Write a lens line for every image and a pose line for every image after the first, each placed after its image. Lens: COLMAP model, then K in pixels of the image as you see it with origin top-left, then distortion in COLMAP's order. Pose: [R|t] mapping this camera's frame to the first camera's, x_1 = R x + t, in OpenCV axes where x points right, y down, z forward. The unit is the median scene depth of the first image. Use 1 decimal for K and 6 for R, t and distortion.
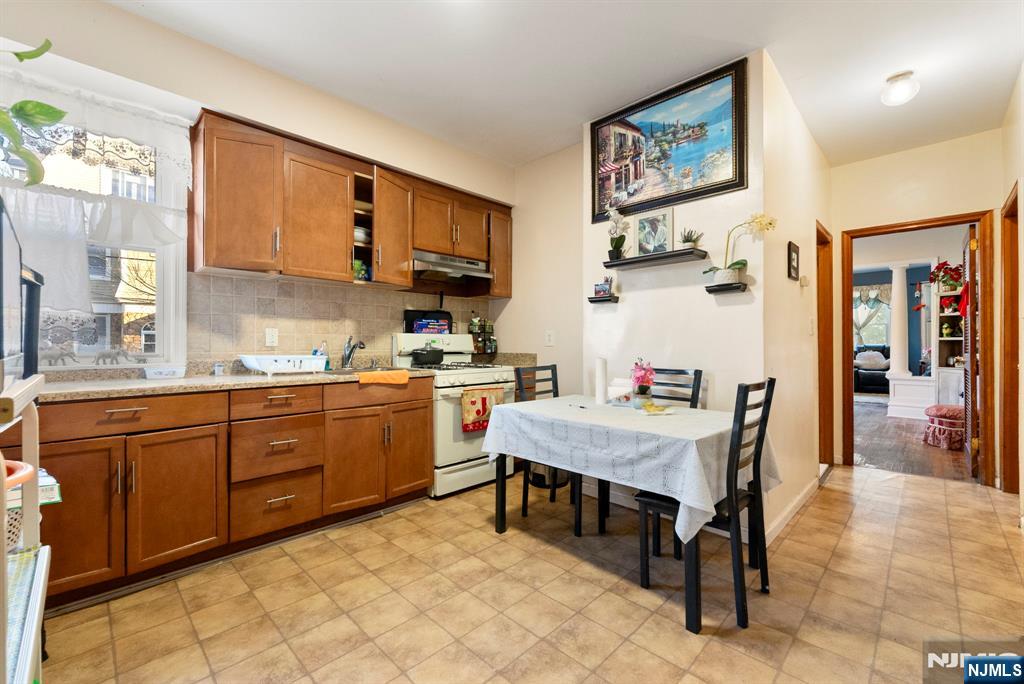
lens RADIAL K [[418.8, 0, 509.7], [0, 418.8, 335.3], [0, 0, 1]] dist [-0.000508, -0.000839]
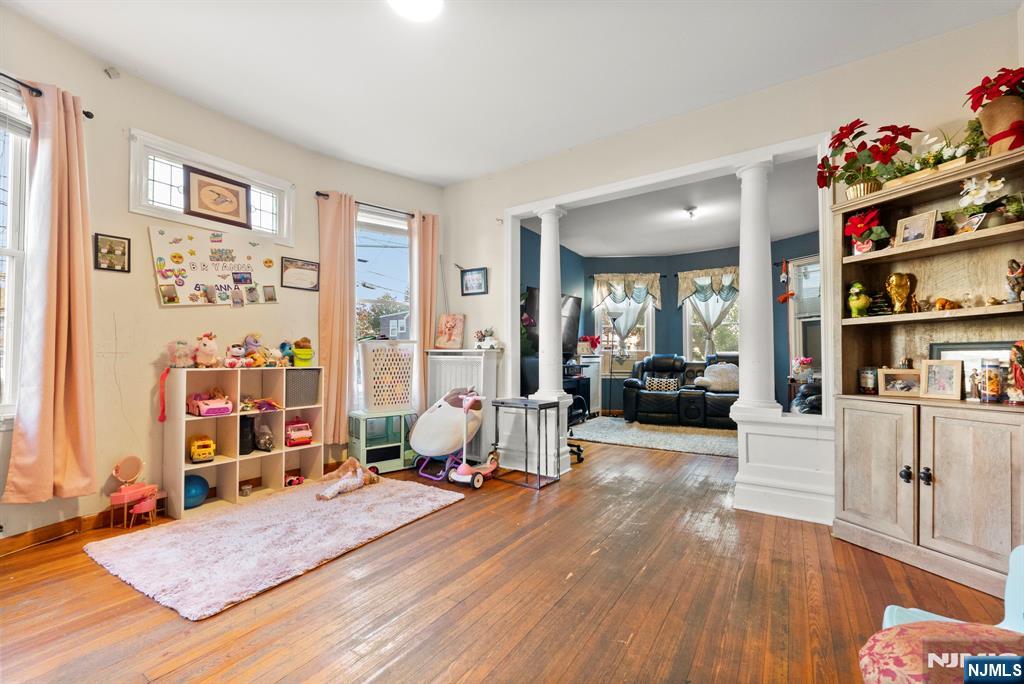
lens RADIAL K [[418.8, 0, 506.3], [0, 418.8, 350.1], [0, 0, 1]] dist [-0.000508, -0.000839]
pose [[0.980834, -0.001974, 0.194836, 0.645714], [0.004152, 0.999933, -0.010773, 0.037093], [-0.194802, 0.011375, 0.980777, 0.680434]]
